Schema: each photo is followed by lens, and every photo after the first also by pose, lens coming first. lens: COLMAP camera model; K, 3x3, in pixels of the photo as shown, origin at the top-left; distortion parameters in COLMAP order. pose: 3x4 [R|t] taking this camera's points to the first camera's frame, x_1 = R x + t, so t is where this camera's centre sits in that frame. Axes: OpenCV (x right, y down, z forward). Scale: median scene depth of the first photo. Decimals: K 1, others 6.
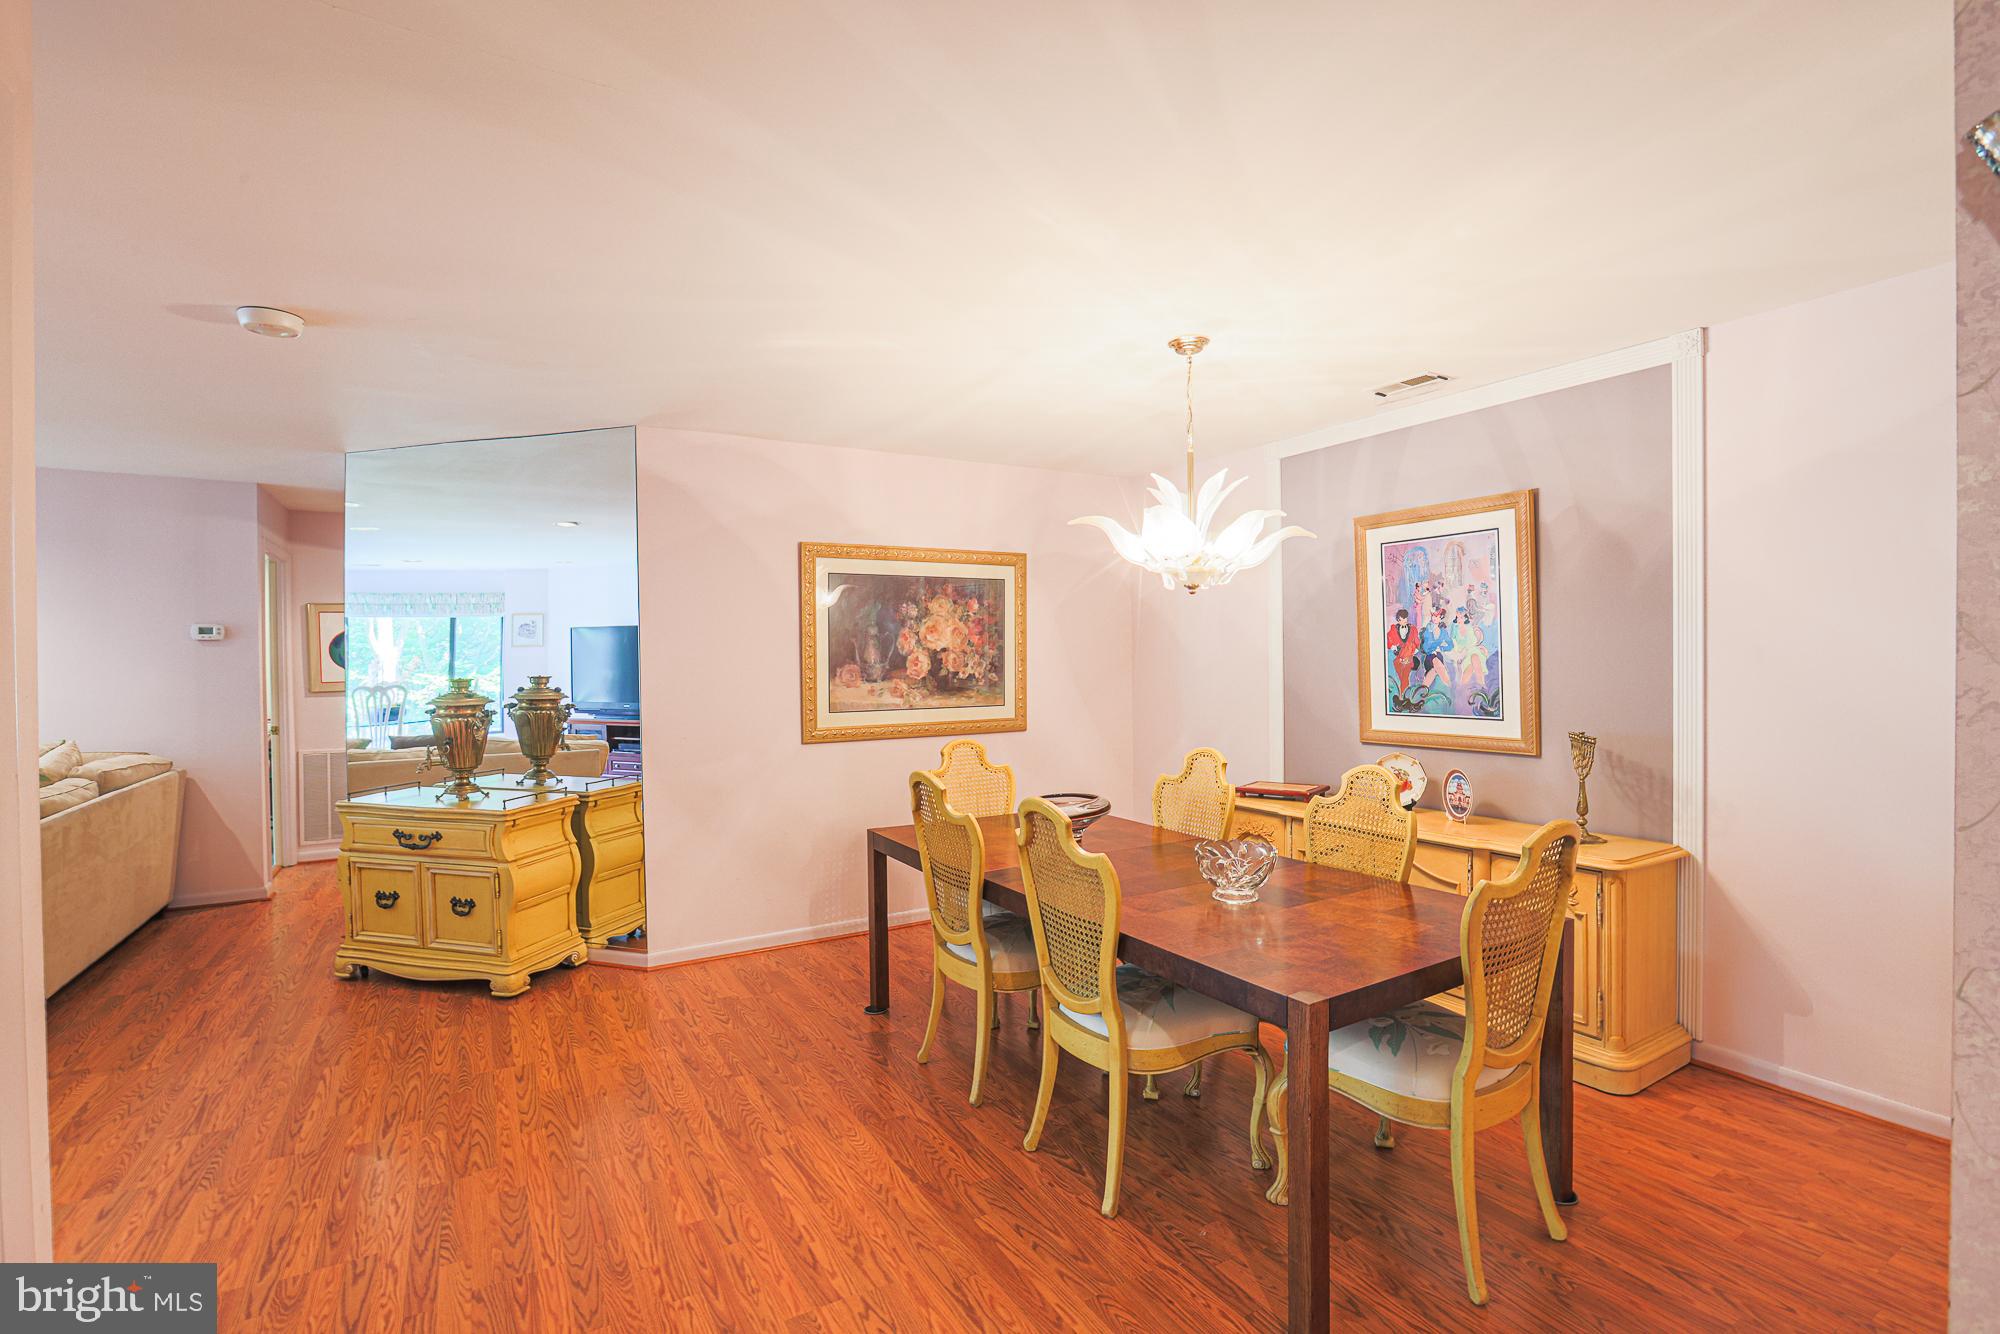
lens RADIAL K [[889.0, 0, 993.4], [0, 889.0, 668.6], [0, 0, 1]] dist [-0.037020, 0.000461]
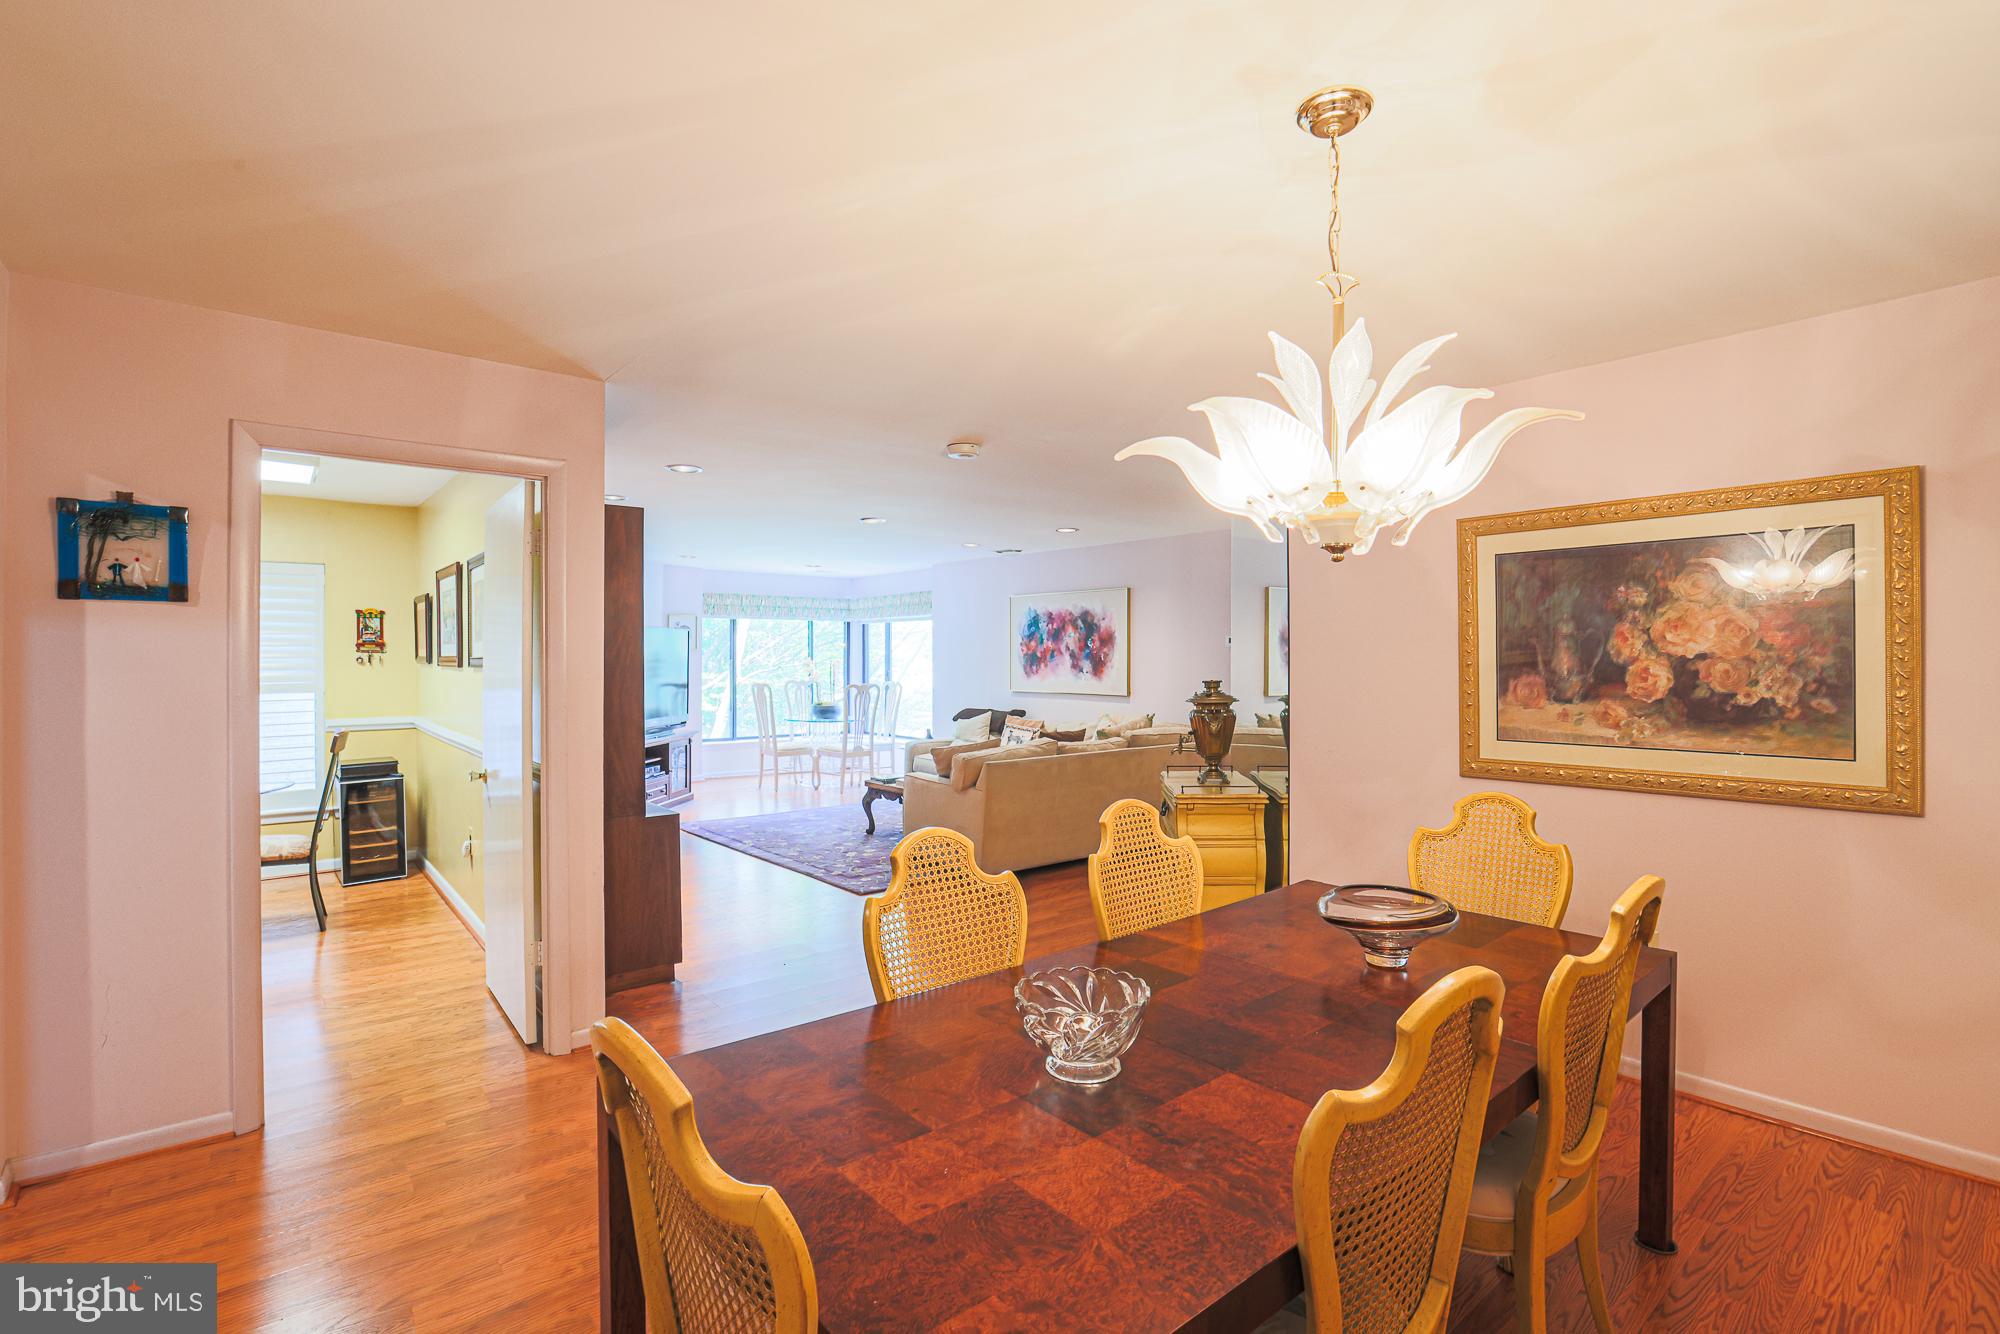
lens RADIAL K [[926.2, 0, 1000.0], [0, 926.2, 667.0], [0, 0, 1]] dist [-0.030904, 0.000346]
pose [[0.153202, 0.013068, -0.988108, 0.592151], [-0.017778, 0.999787, 0.010466, -0.014203], [0.988035, 0.015963, 0.153402, 0.530637]]
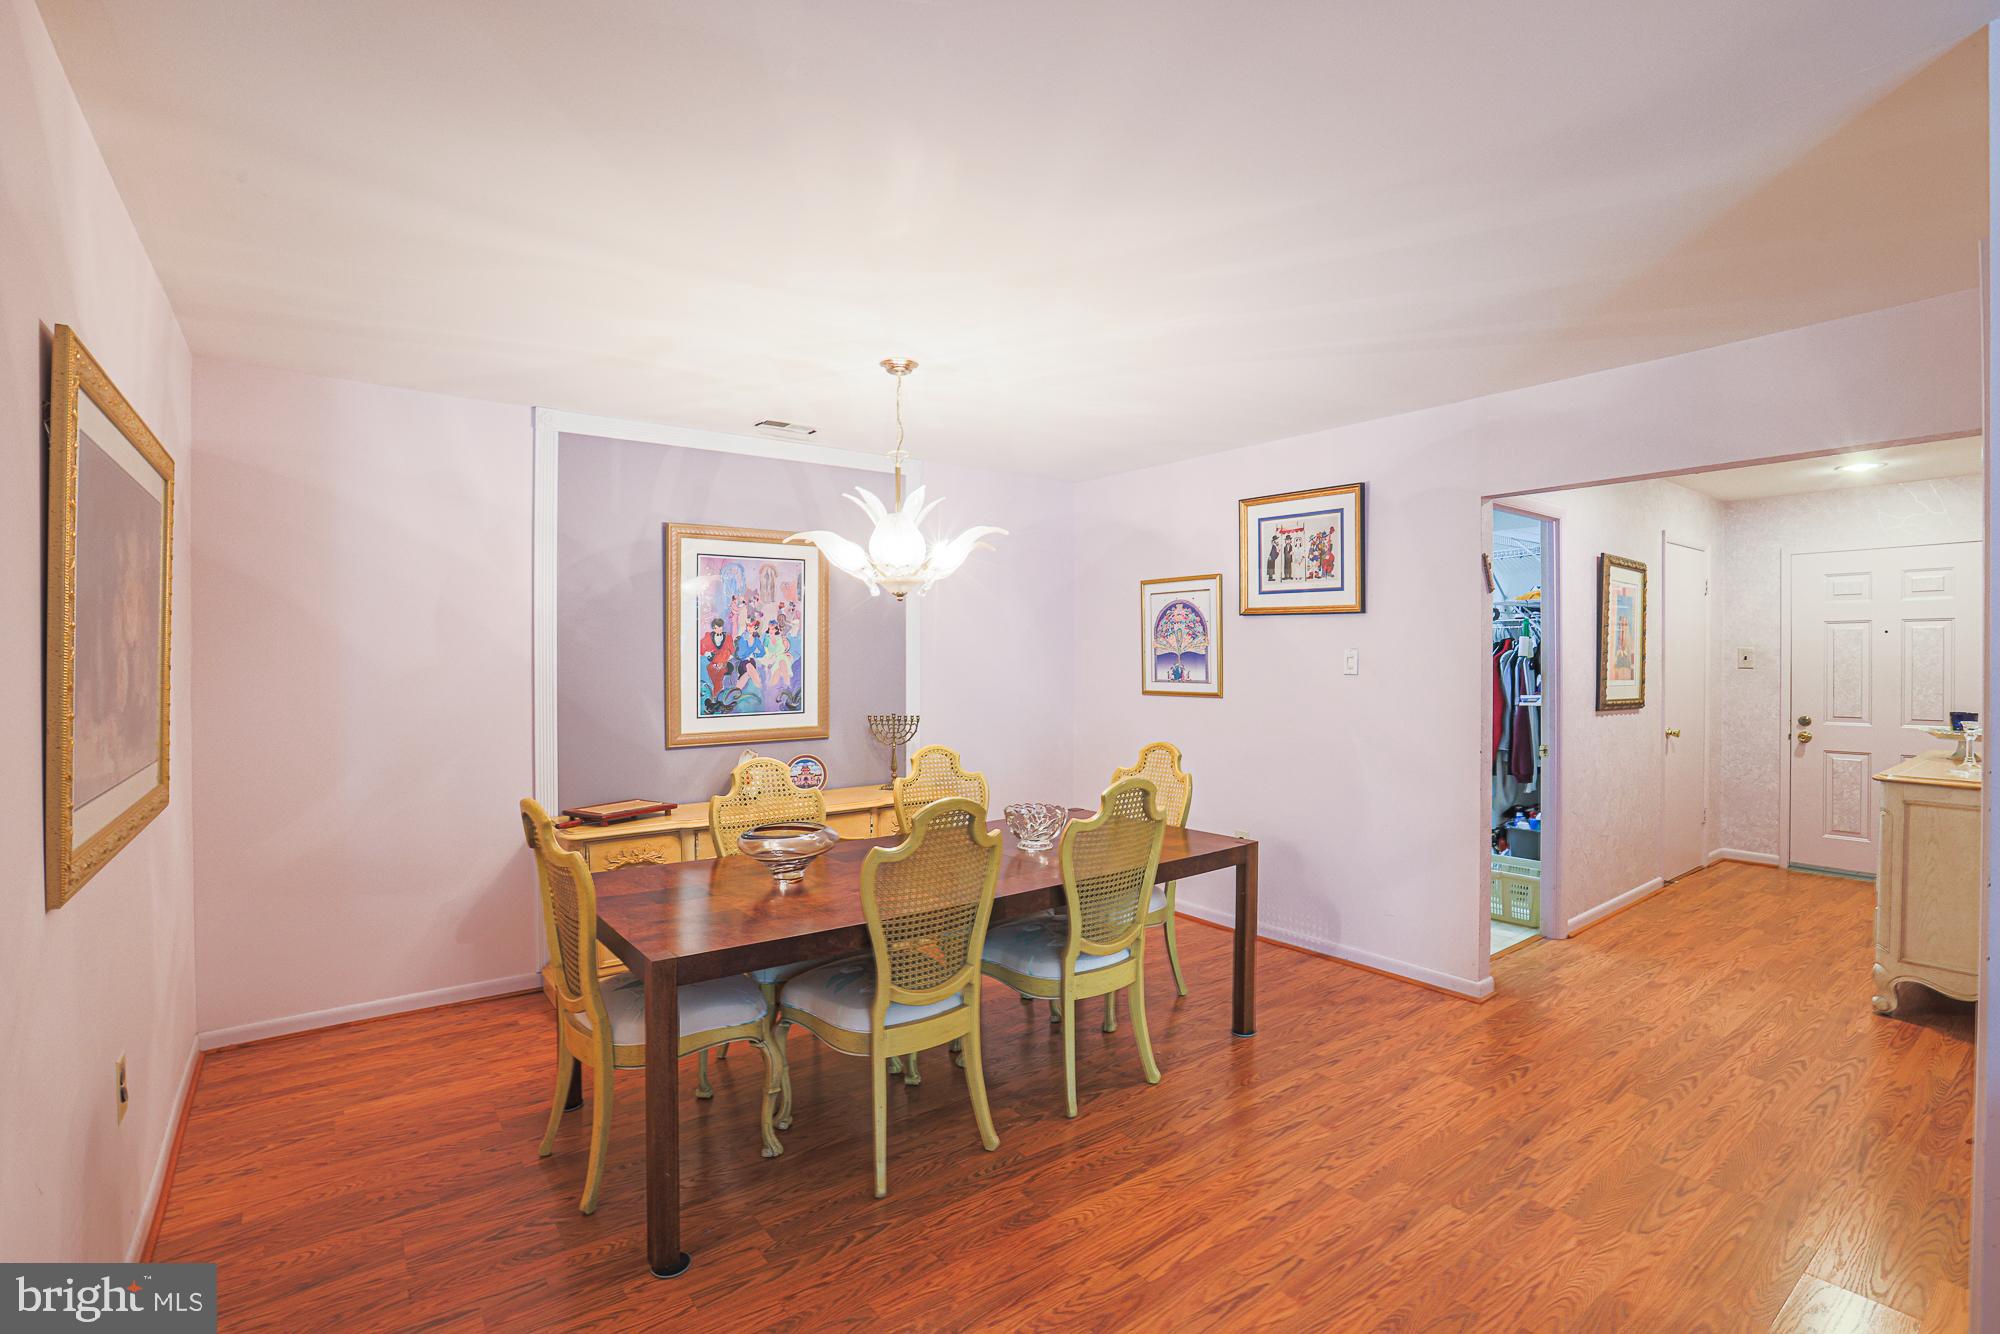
lens RADIAL K [[917.2, 0, 1022.7], [0, 917.2, 661.5], [0, 0, 1]] dist [-0.032891, 0.016444]
pose [[-0.125629, 0.004078, 0.992069, -0.673237], [0.018581, 0.999826, -0.001757, -0.005629], [-0.991903, 0.018213, -0.125683, 0.756971]]
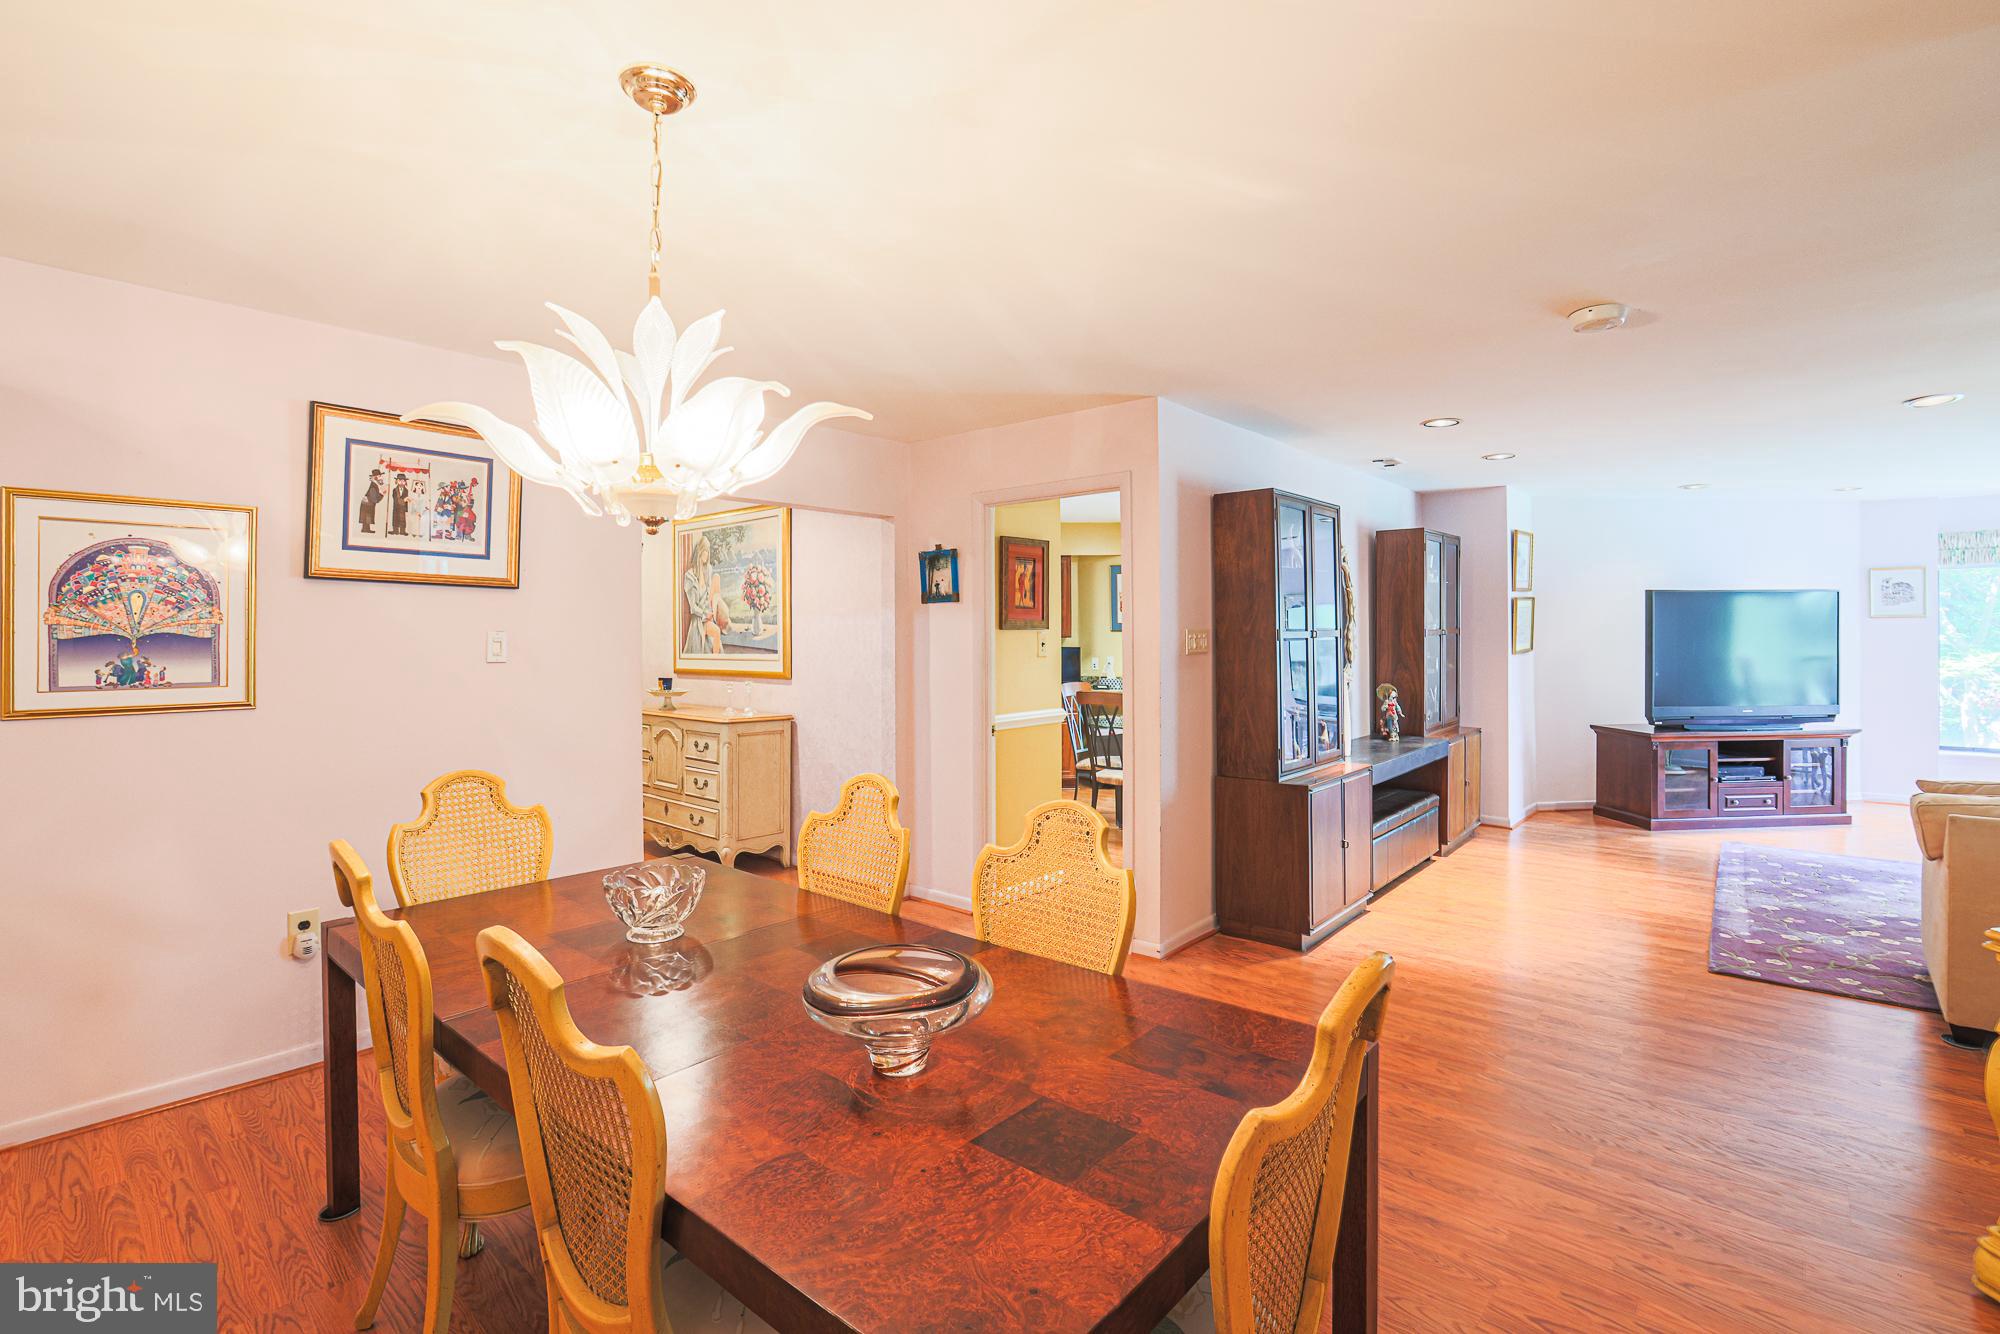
lens RADIAL K [[944.4, 0, 1001.4], [0, 944.4, 635.0], [0, 0, 1]] dist [-0.058379, 0.023811]
pose [[-0.949529, 0.010822, -0.313494, 0.150830], [0.006180, 0.999856, 0.015798, -0.022505], [0.313620, 0.013064, -0.949459, 1.242807]]
